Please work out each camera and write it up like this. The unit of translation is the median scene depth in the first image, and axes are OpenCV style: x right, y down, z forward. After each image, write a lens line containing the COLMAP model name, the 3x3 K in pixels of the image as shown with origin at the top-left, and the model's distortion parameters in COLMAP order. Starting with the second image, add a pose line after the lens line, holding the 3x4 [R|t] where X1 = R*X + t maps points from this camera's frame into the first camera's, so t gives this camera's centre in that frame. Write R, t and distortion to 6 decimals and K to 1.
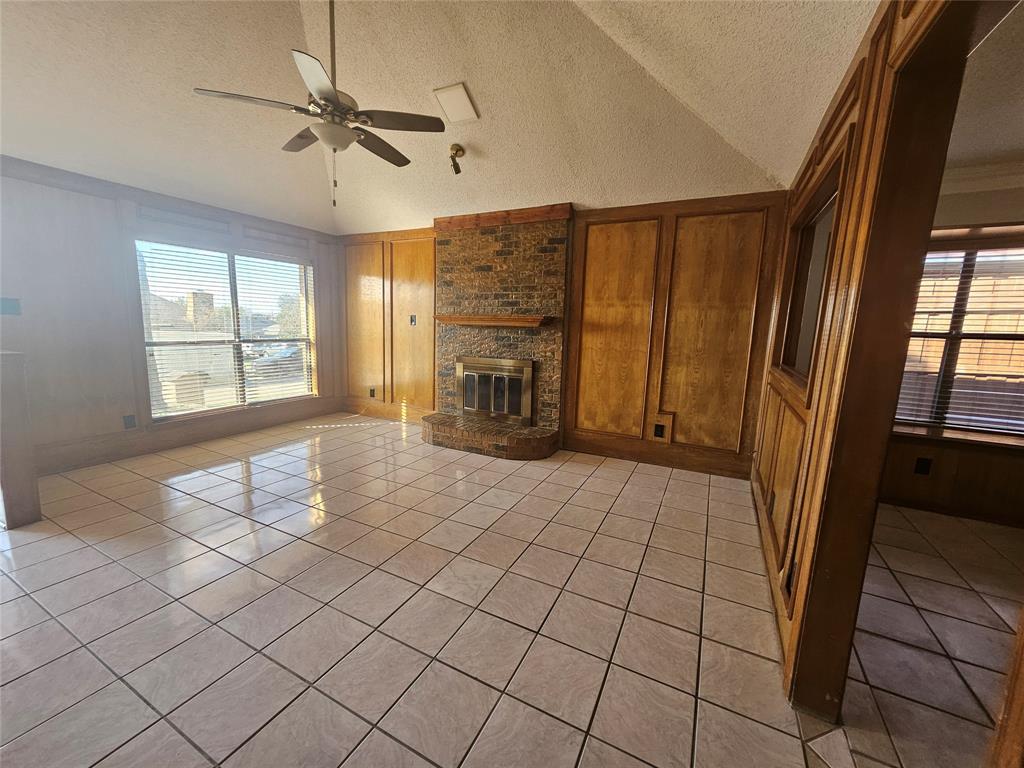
lens RADIAL K [[404.7, 0, 504.5], [0, 404.7, 385.5], [0, 0, 1]] dist [0.003146, 0.000373]
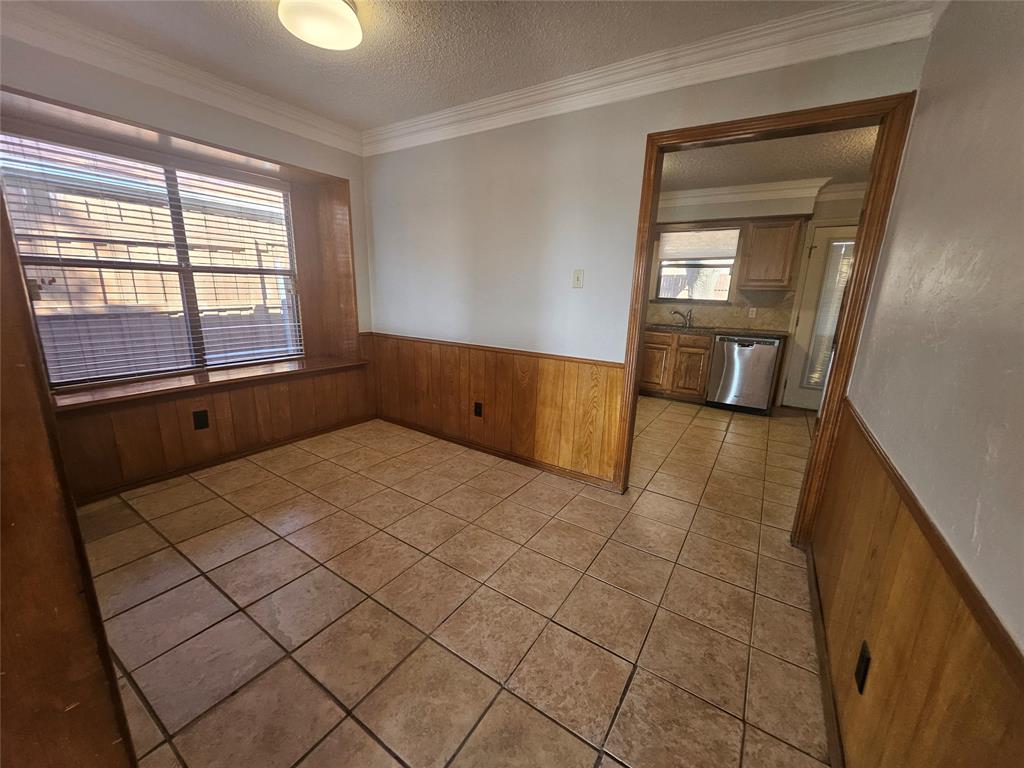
lens RADIAL K [[404.7, 0, 509.6], [0, 404.7, 389.1], [0, 0, 1]] dist [0.003146, 0.000373]
pose [[0.097350, -0.263914, 0.959621, 0.246814], [0.123263, 0.959974, 0.251506, -0.003718], [-0.987588, 0.093802, 0.125985, 0.204544]]
